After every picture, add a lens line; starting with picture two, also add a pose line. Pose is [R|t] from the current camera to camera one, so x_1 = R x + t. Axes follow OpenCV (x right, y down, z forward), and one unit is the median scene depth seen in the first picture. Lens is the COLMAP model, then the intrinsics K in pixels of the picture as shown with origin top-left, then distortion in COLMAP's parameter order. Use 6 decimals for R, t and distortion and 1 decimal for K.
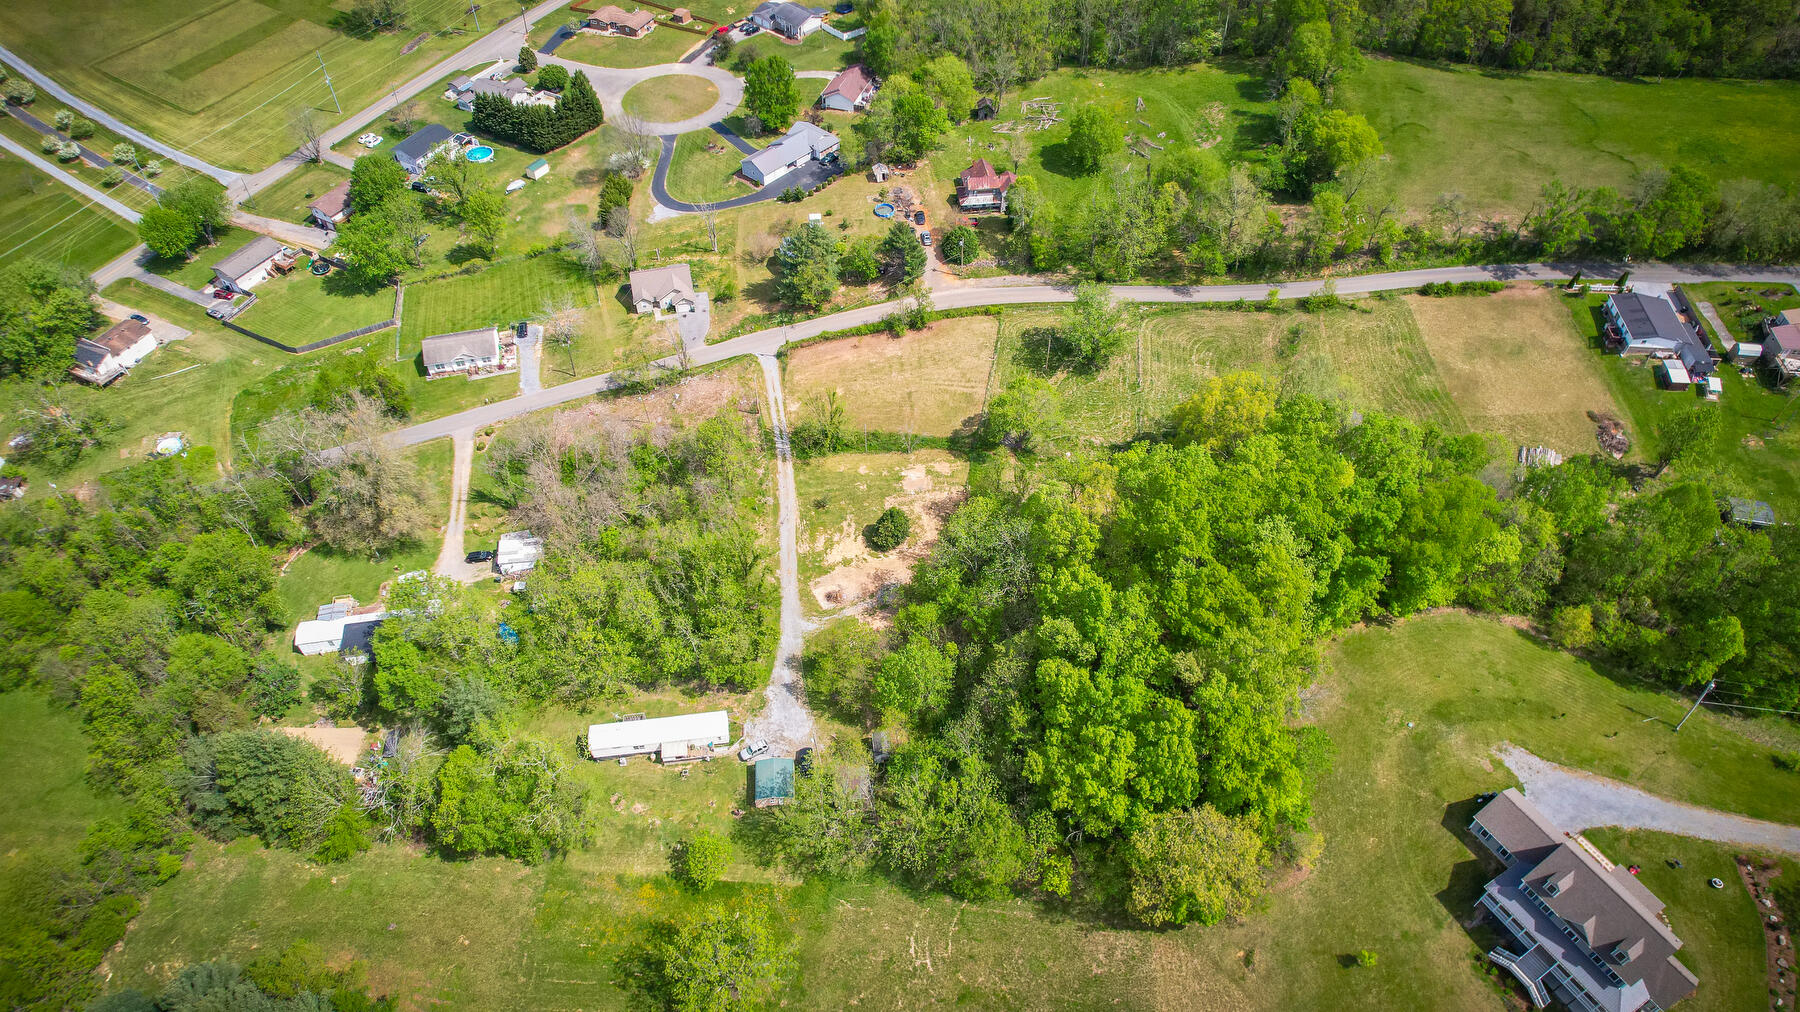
lens RADIAL K [[1149.4, 0, 900.9], [0, 1149.4, 512.1], [0, 0, 1]] dist [-0.075313, 0.069960]
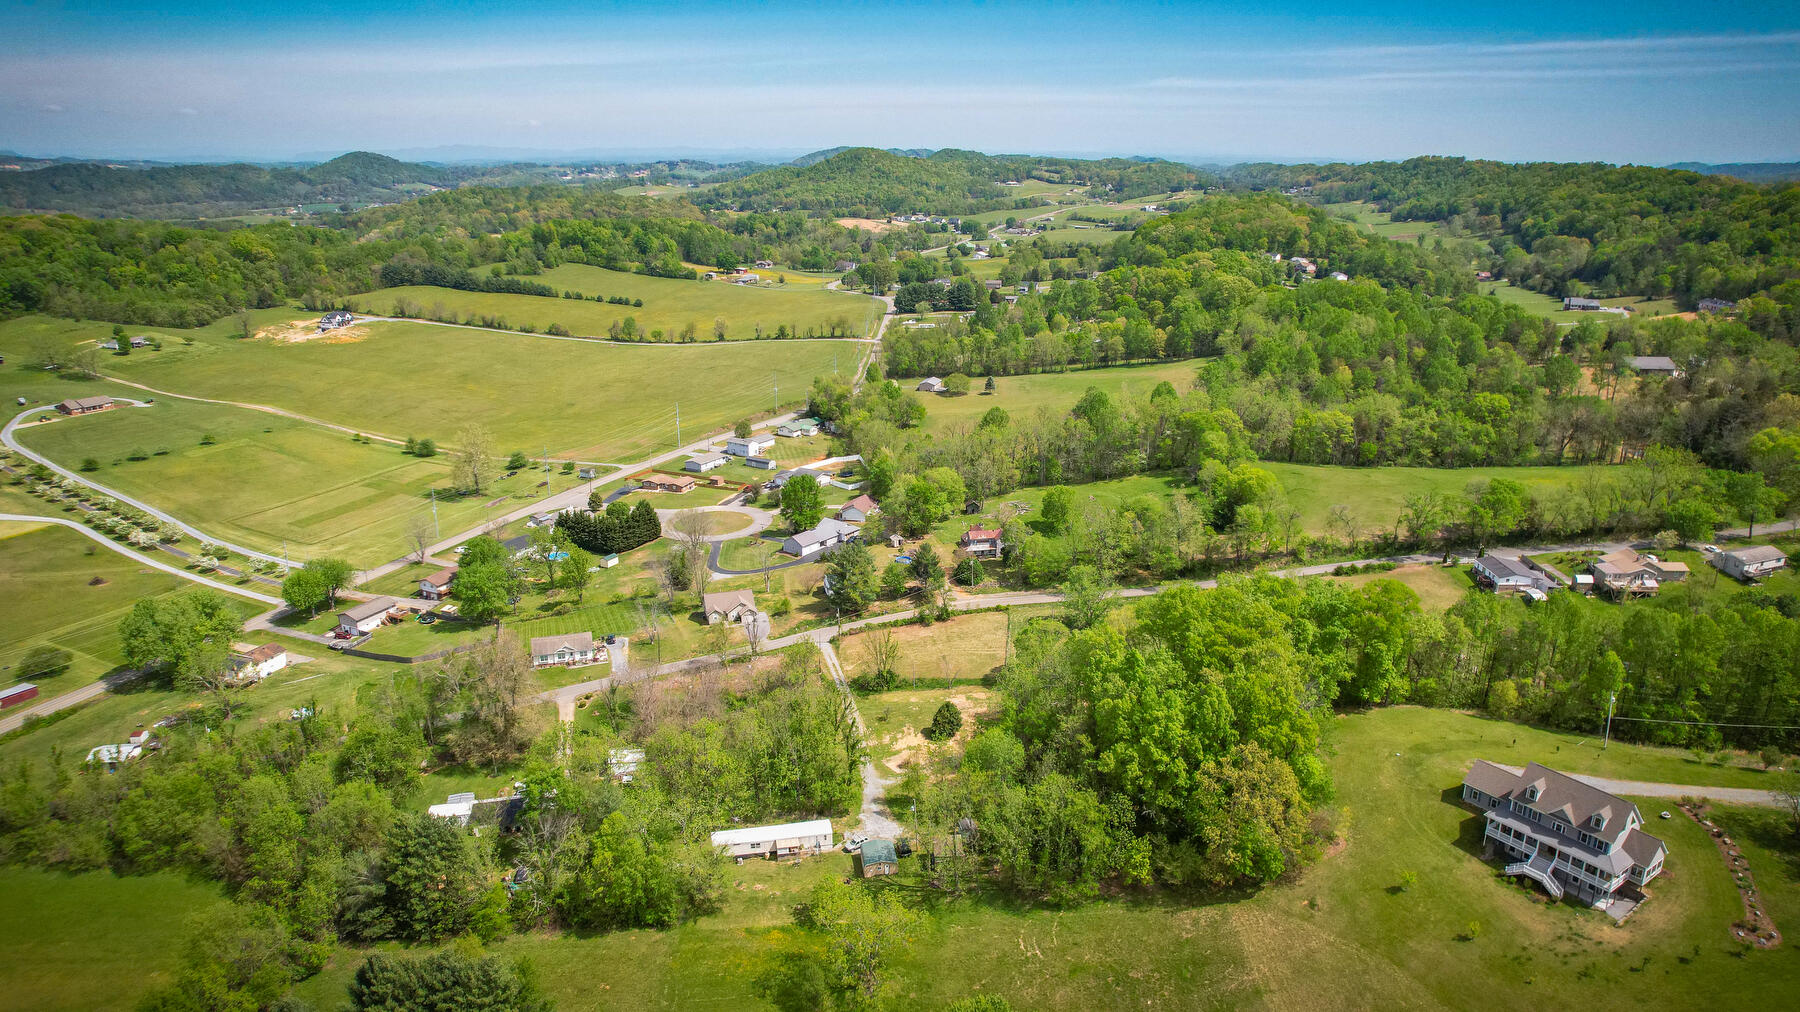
lens RADIAL K [[1149.4, 0, 900.9], [0, 1149.4, 512.1], [0, 0, 1]] dist [-0.075313, 0.069960]
pose [[0.997607, -0.022010, 0.065549, -0.110563], [0.052485, 0.858210, -0.510609, 0.371594], [-0.045017, 0.512827, 0.857311, -0.114094]]
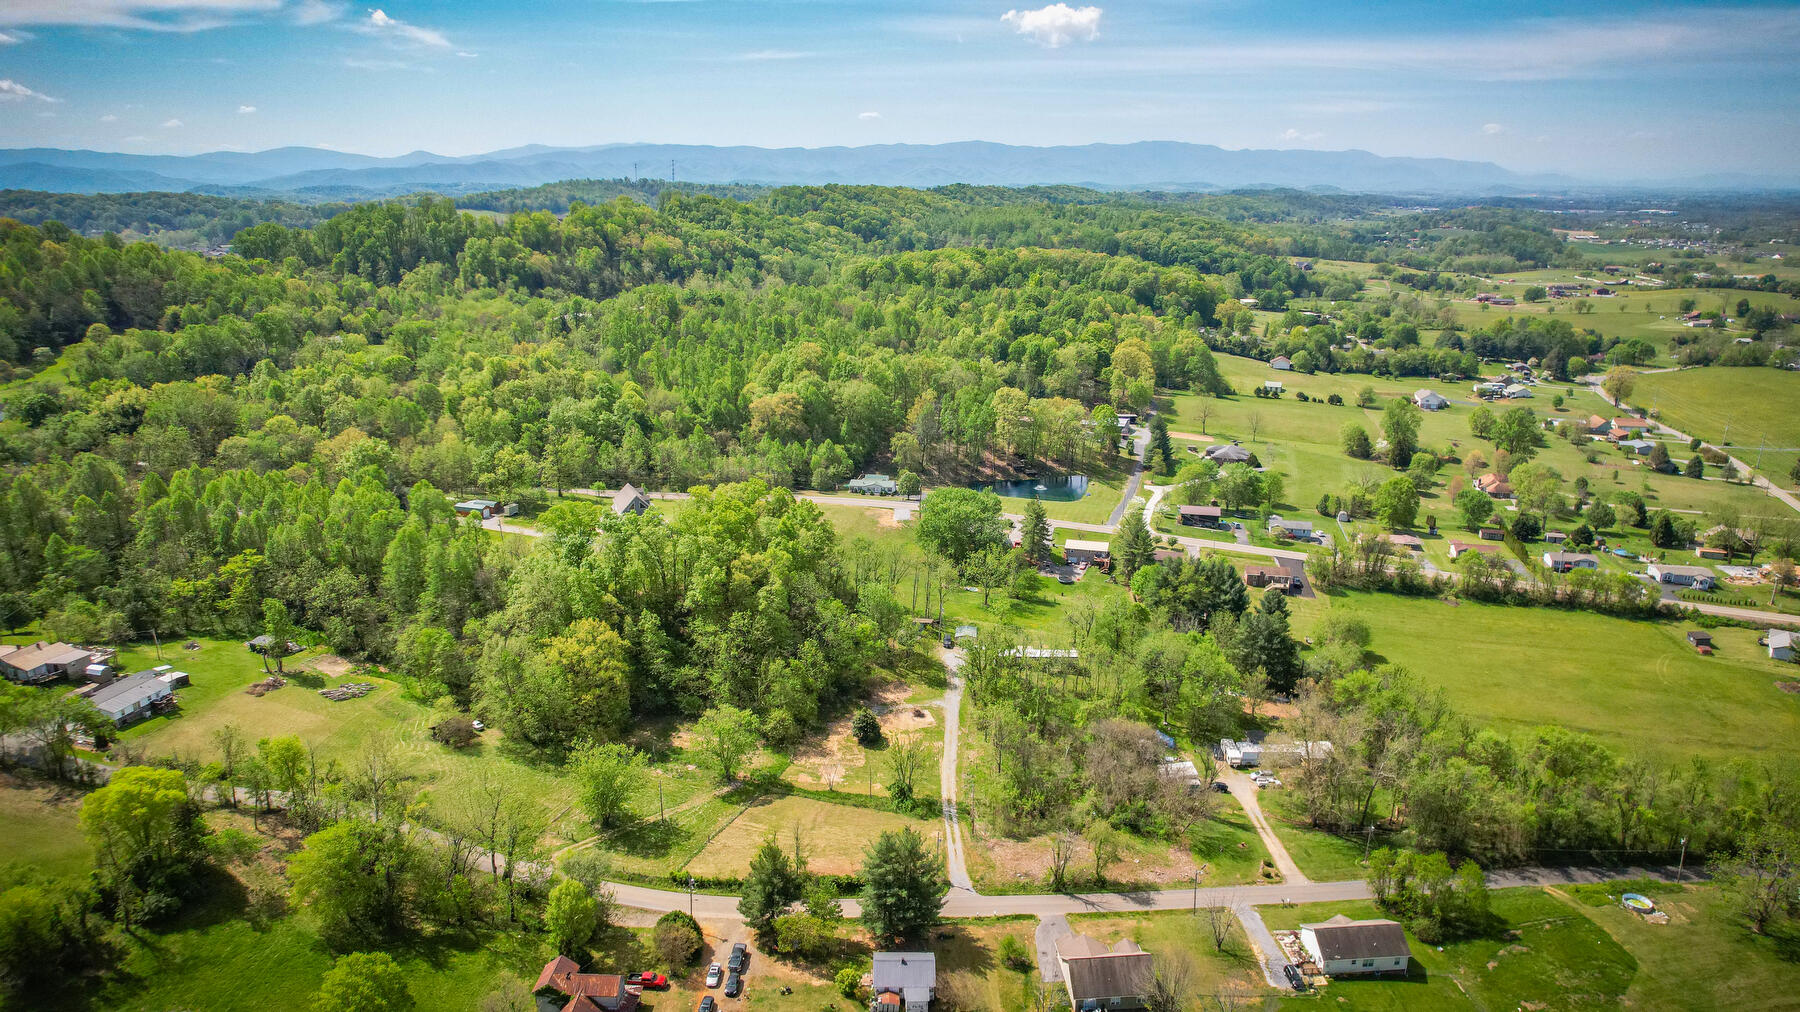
lens RADIAL K [[1149.4, 0, 900.9], [0, 1149.4, 512.1], [0, 0, 1]] dist [-0.075313, 0.069960]
pose [[-0.988209, -0.044919, 0.146376, -0.184524], [0.113395, 0.427680, 0.896790, -1.019065], [-0.102885, 0.902814, -0.417543, 1.115034]]
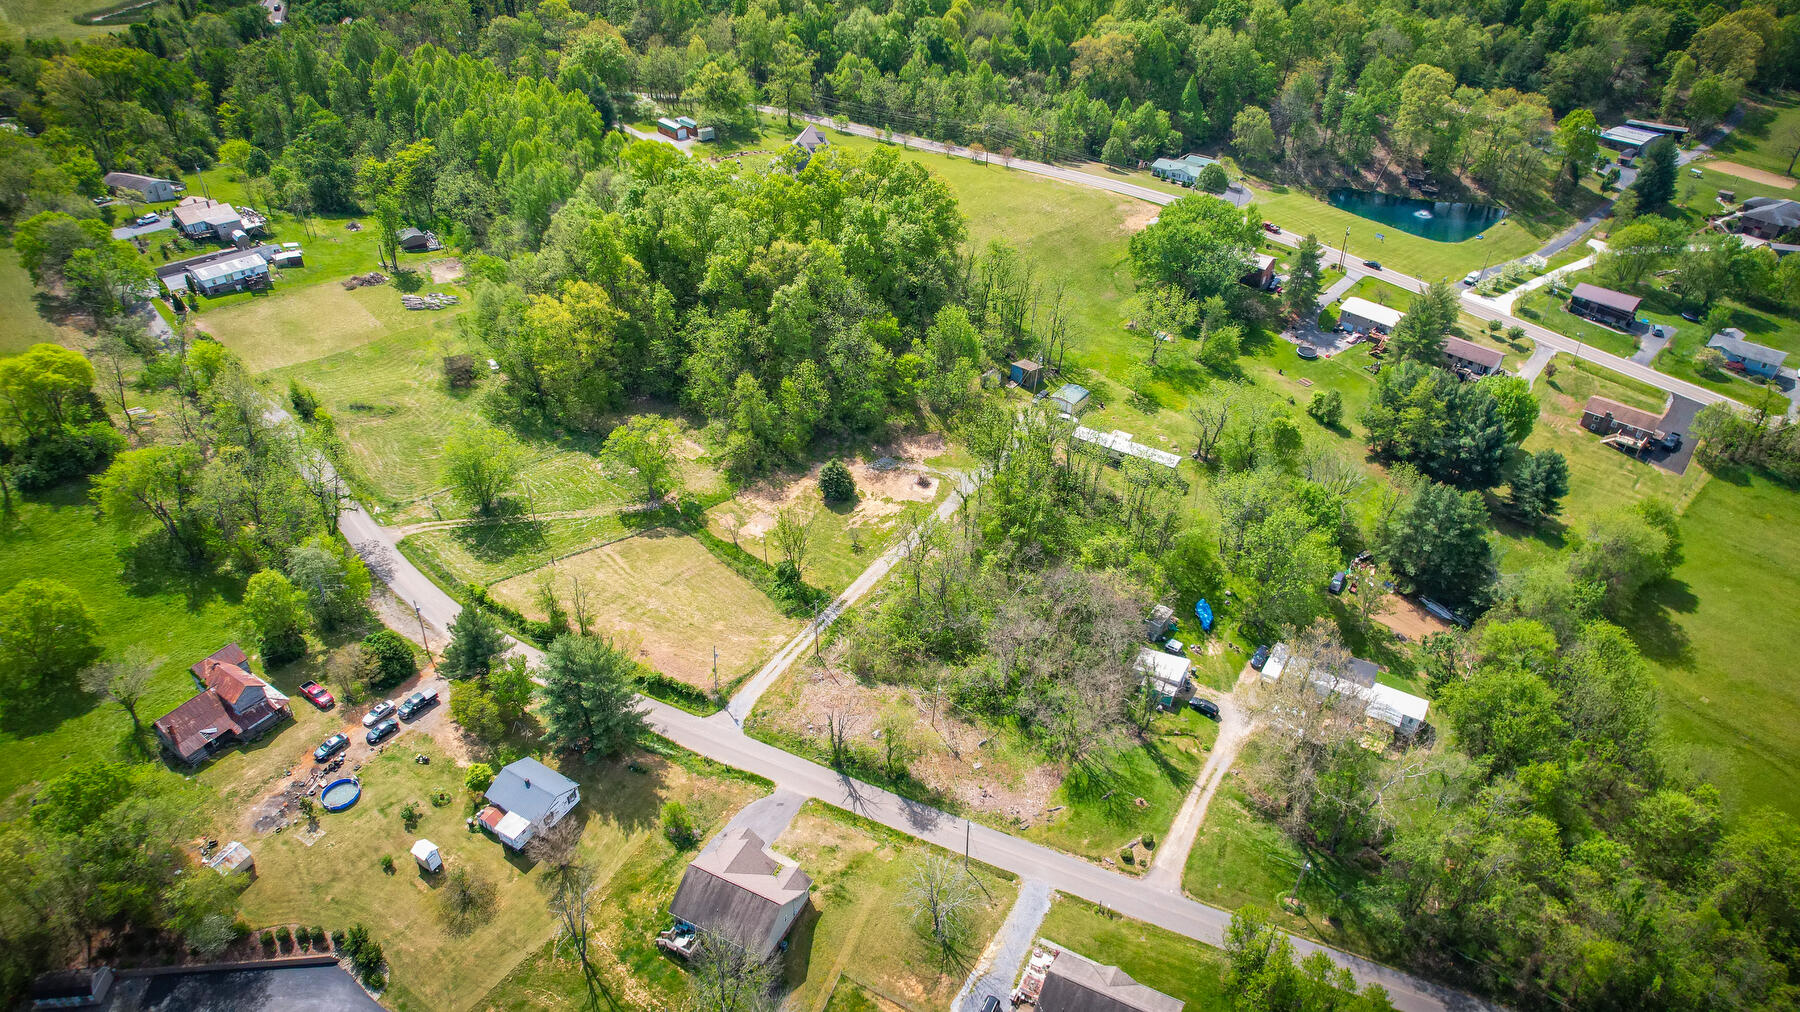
lens RADIAL K [[1149.4, 0, 900.9], [0, 1149.4, 512.1], [0, 0, 1]] dist [-0.075313, 0.069960]
pose [[-0.765285, -0.373438, 0.524293, -0.514215], [0.477402, 0.217068, 0.851451, -0.707419], [-0.431771, 0.901901, 0.012161, 0.844813]]
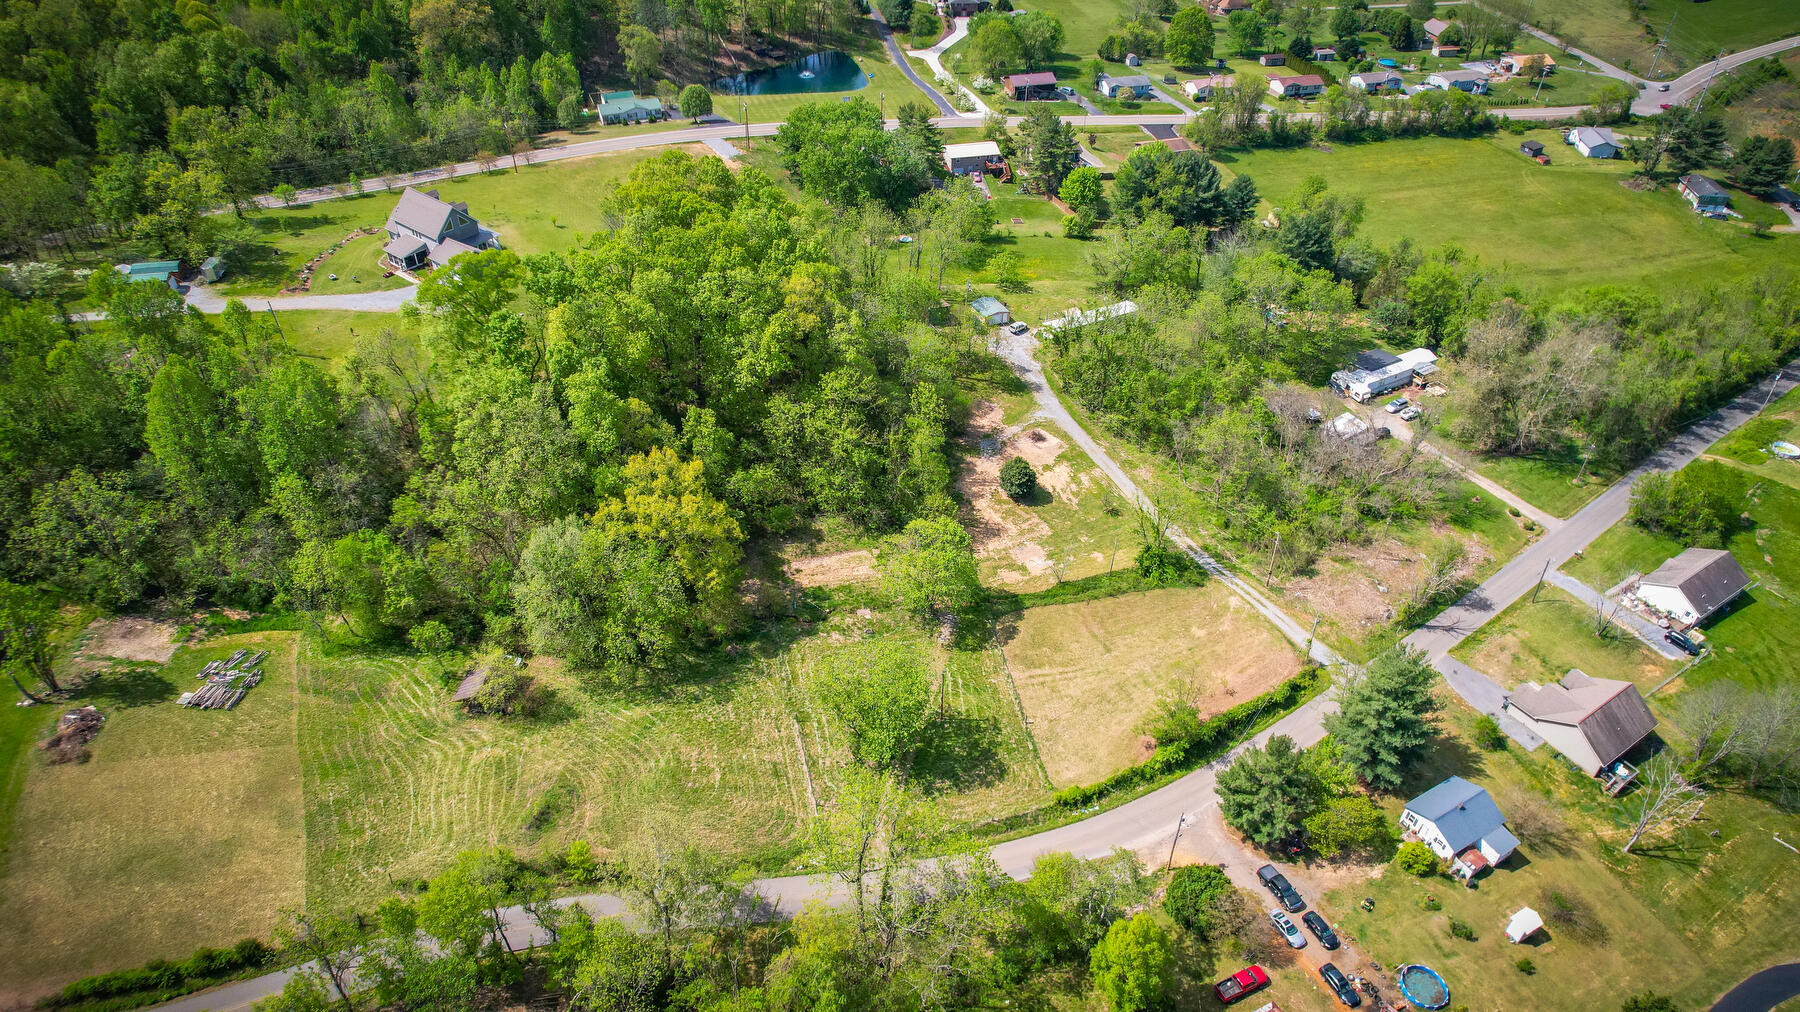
lens RADIAL K [[1149.4, 0, 900.9], [0, 1149.4, 512.1], [0, 0, 1]] dist [-0.075313, 0.069960]
pose [[-0.938667, 0.208843, -0.274388, 0.294419], [-0.263542, 0.078663, 0.961435, -0.731858], [0.222374, 0.974780, -0.018799, 0.874873]]
